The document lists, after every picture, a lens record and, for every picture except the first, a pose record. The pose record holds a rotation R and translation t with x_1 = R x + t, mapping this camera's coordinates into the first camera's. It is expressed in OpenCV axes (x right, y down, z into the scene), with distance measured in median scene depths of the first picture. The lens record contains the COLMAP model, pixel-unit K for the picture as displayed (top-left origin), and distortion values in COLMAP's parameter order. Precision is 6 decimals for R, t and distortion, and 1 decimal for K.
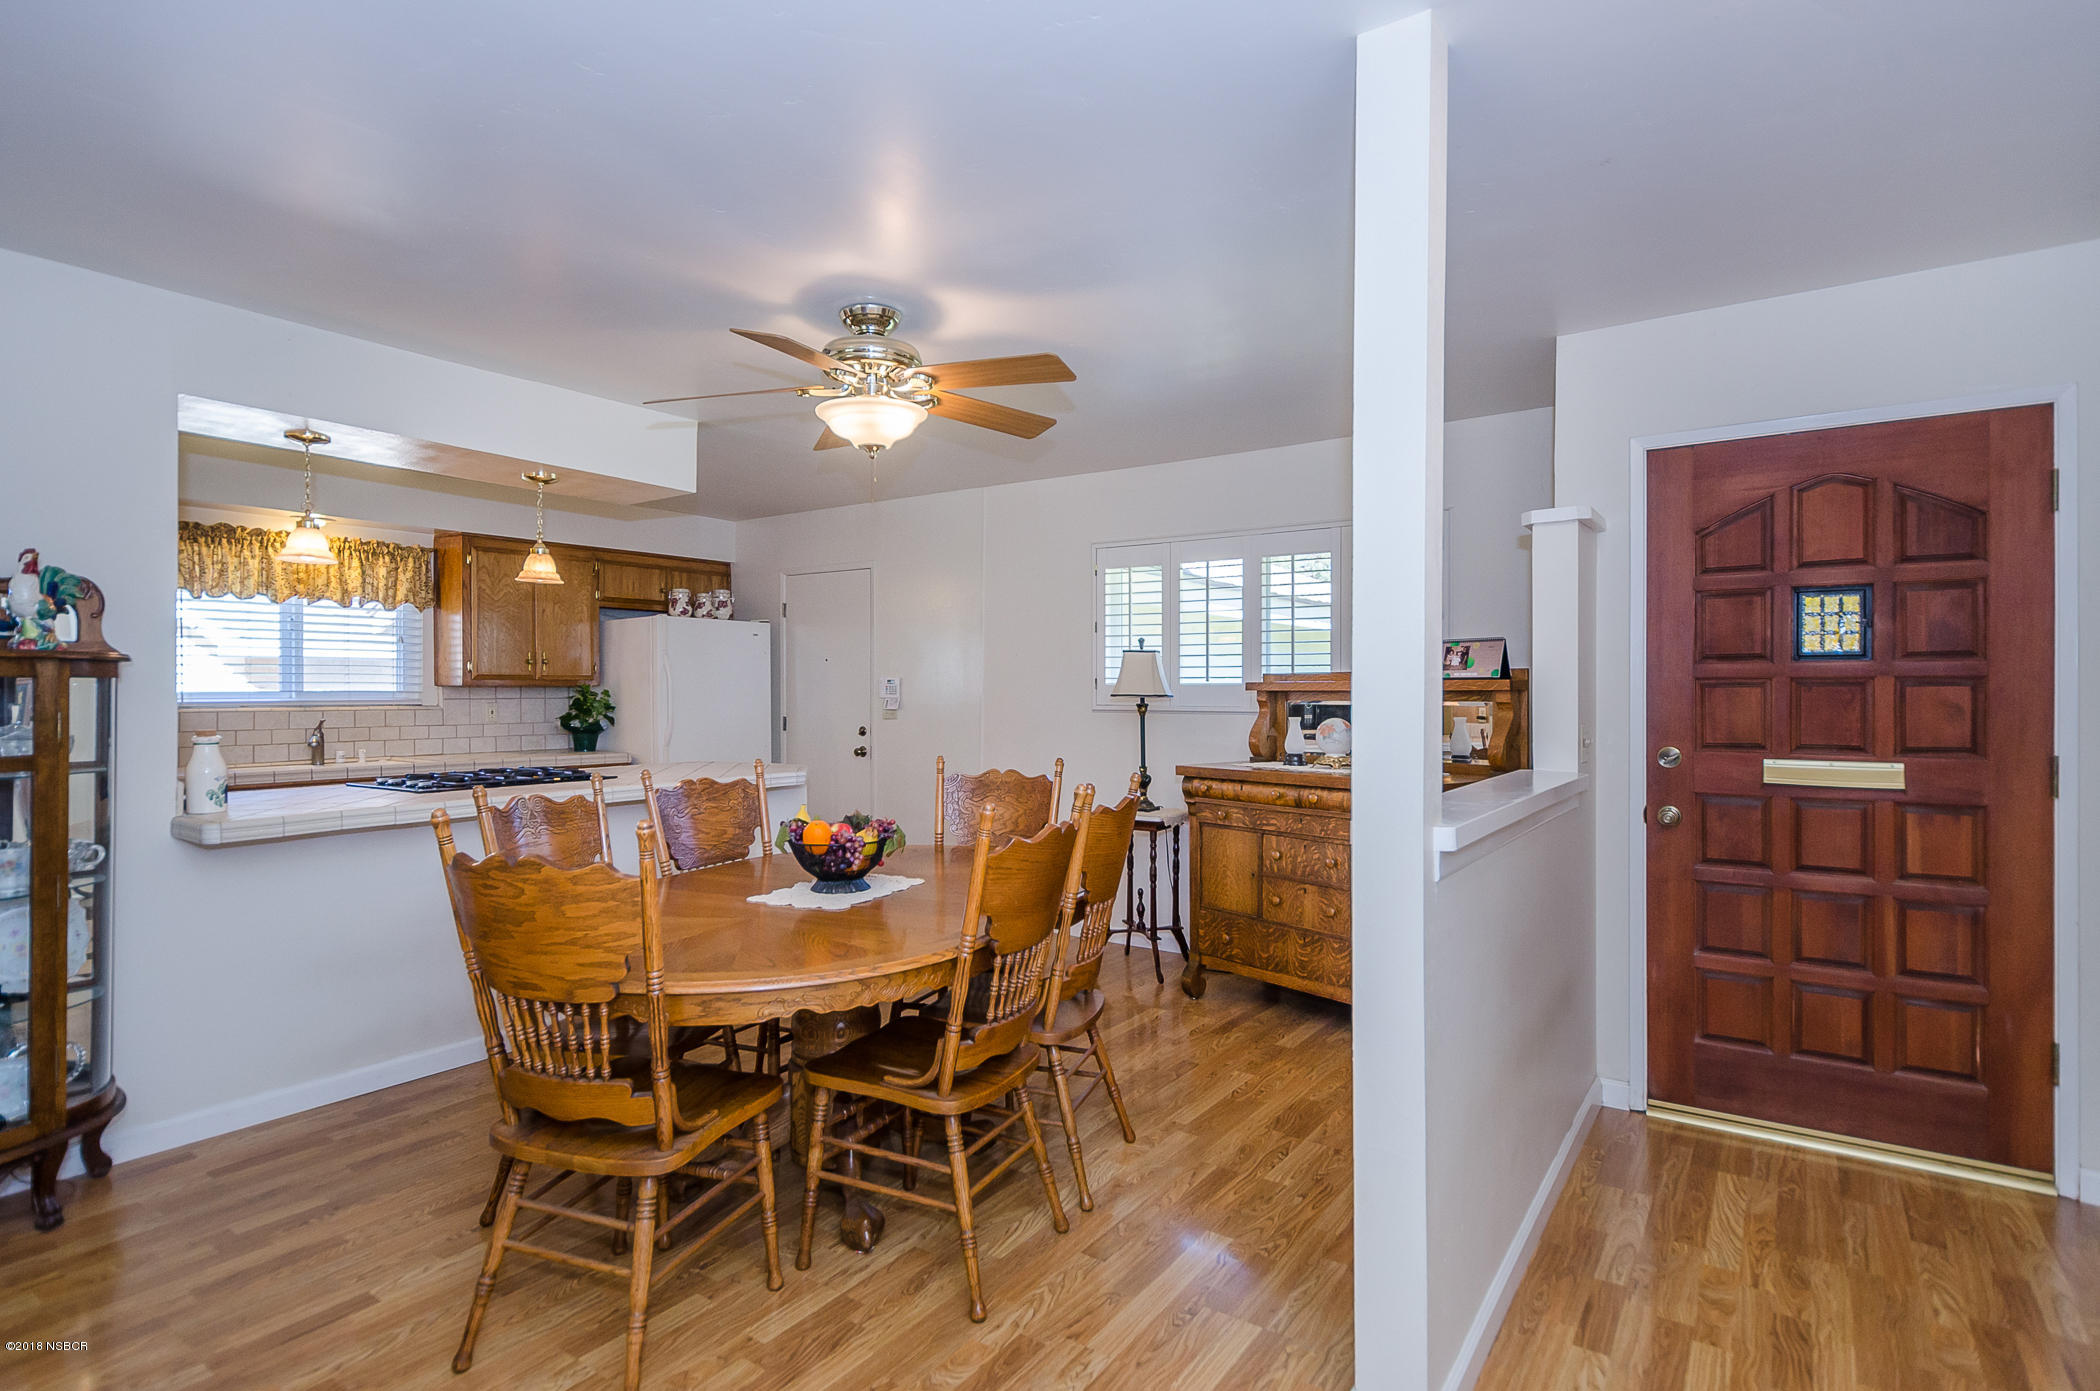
lens RADIAL K [[1036.2, 0, 1050.0], [0, 1036.2, 695.5], [0, 0, 1]] dist [-0.001419, -0.000526]
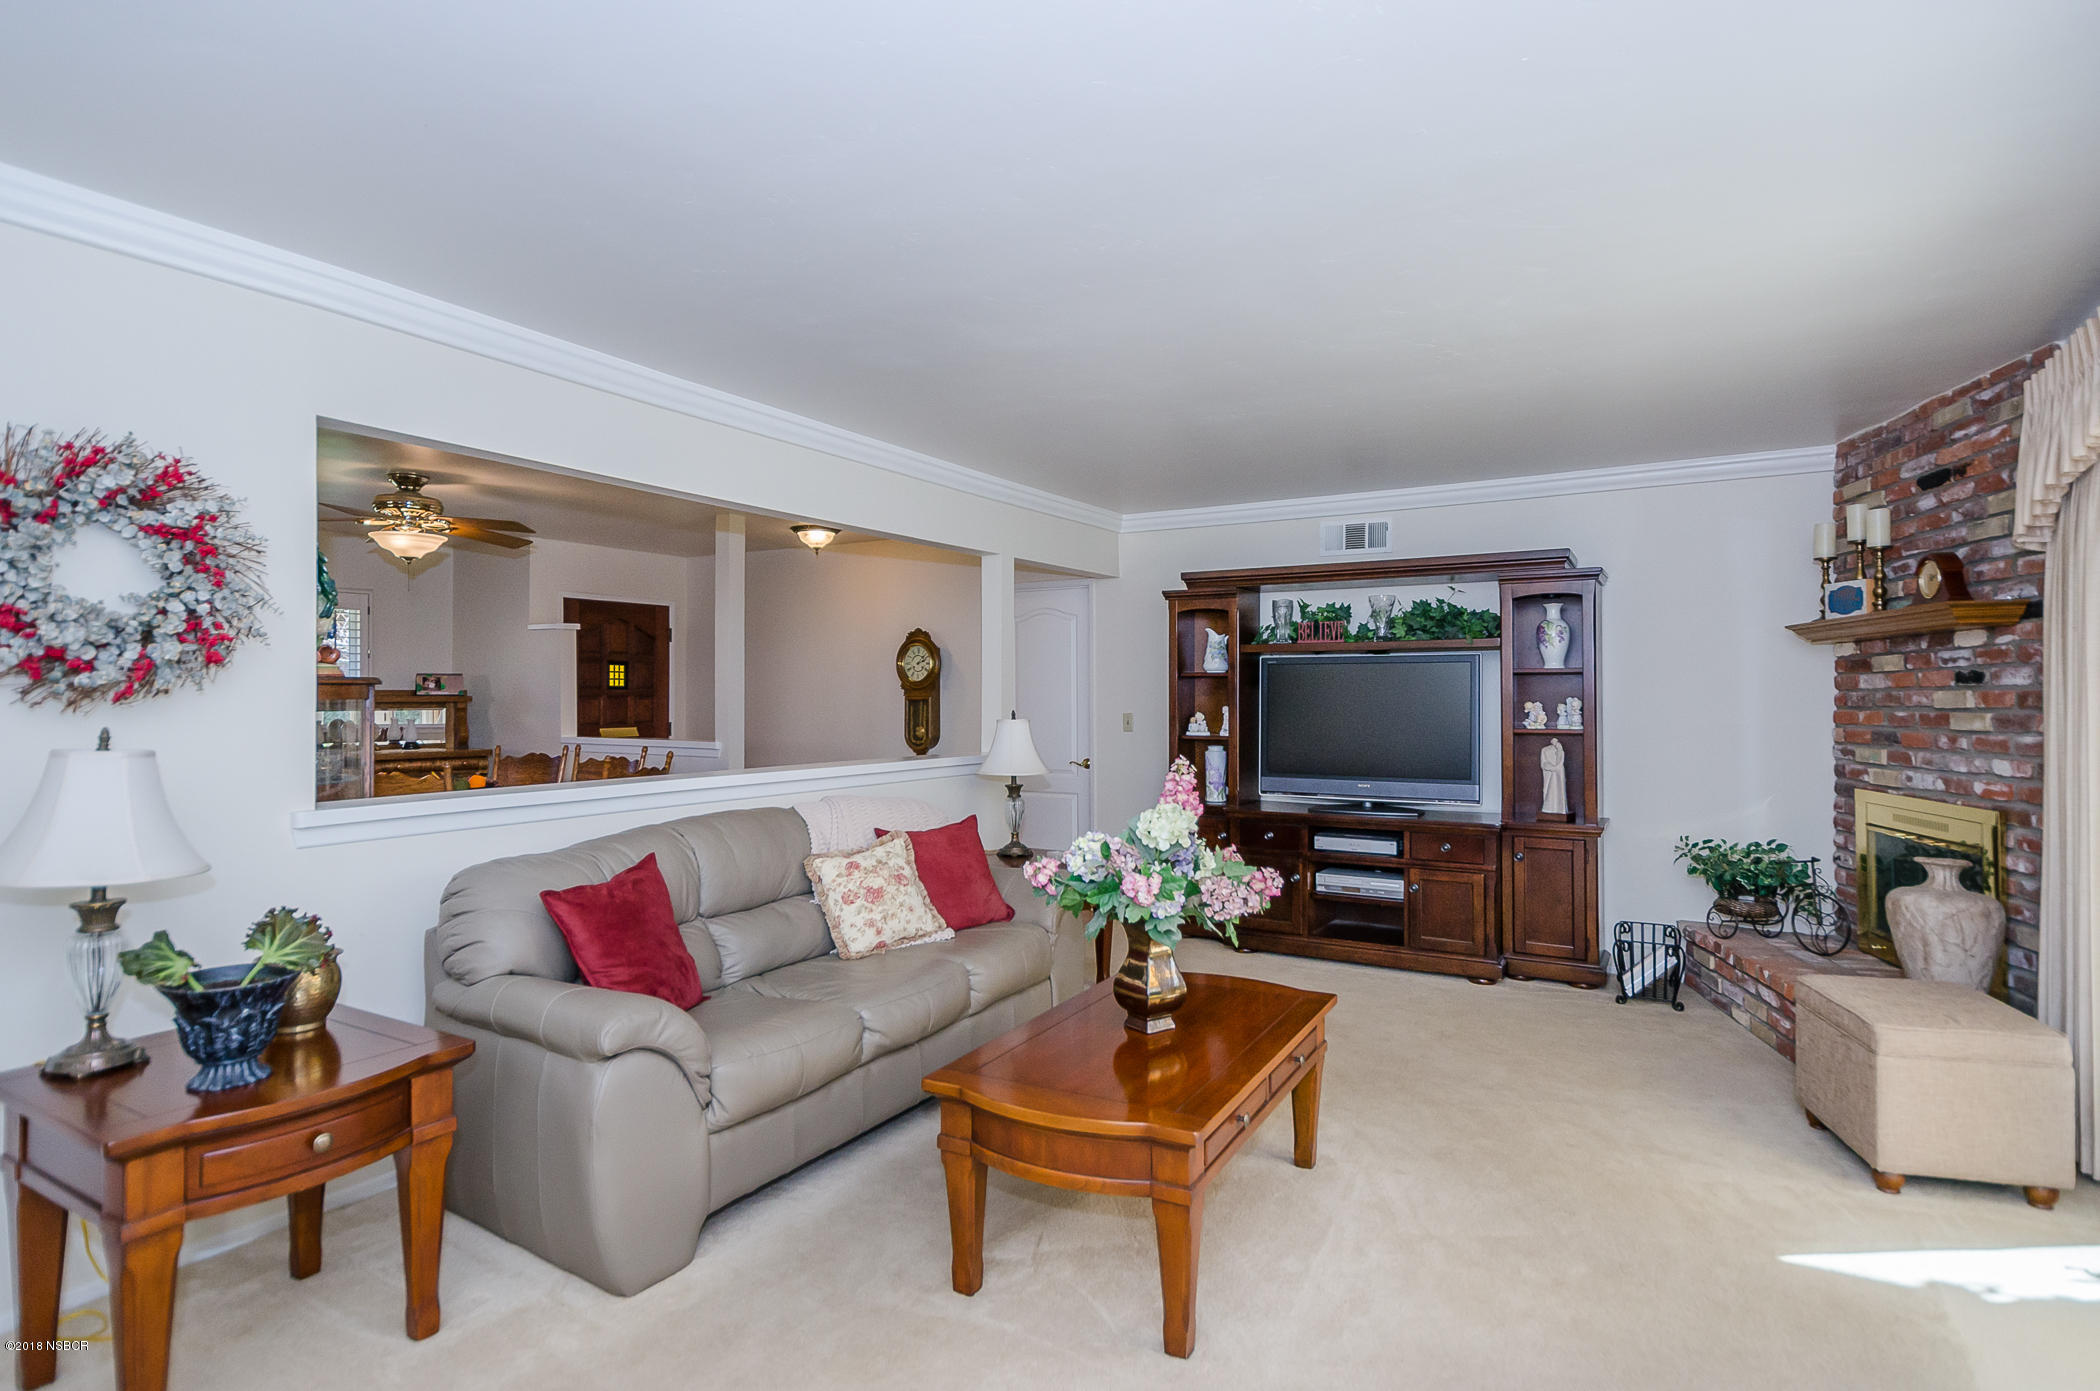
lens RADIAL K [[1036.2, 0, 1050.0], [0, 1036.2, 695.5], [0, 0, 1]] dist [-0.001419, -0.000526]
pose [[-0.086825, 0.002791, 0.996220, -1.922232], [0.007580, 0.999969, -0.002141, -0.005752], [-0.996195, 0.007365, -0.086844, 0.138631]]
